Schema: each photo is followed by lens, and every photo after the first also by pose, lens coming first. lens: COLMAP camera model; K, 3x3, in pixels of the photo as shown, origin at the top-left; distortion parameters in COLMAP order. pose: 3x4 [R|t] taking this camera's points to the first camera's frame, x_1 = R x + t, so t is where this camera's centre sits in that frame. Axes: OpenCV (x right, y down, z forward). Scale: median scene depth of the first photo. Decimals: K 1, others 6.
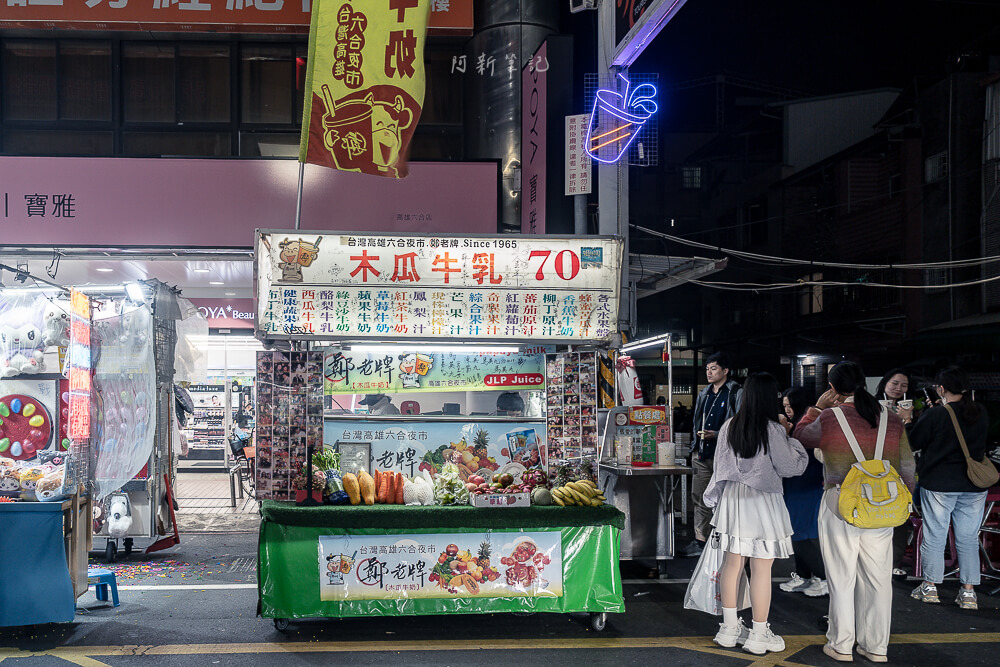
lens RADIAL K [[822.0, 0, 500.0], [0, 822.0, 394.5], [0, 0, 1]] dist [0.001713, 0.006091]
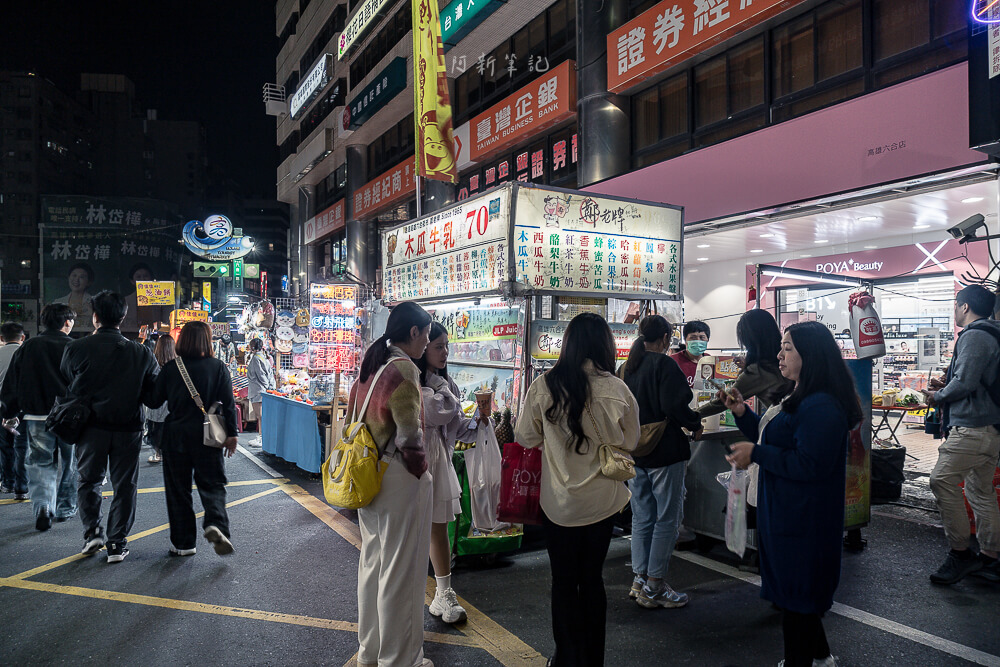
lens RADIAL K [[677.0, 0, 499.9], [0, 677.0, 343.1], [0, 0, 1]] dist [-0.002958, 0.000088]
pose [[0.469161, -0.003413, -0.883106, 0.854748], [0.006259, 0.999980, -0.000539, -0.000149], [0.883090, -0.005275, 0.469174, 0.611185]]
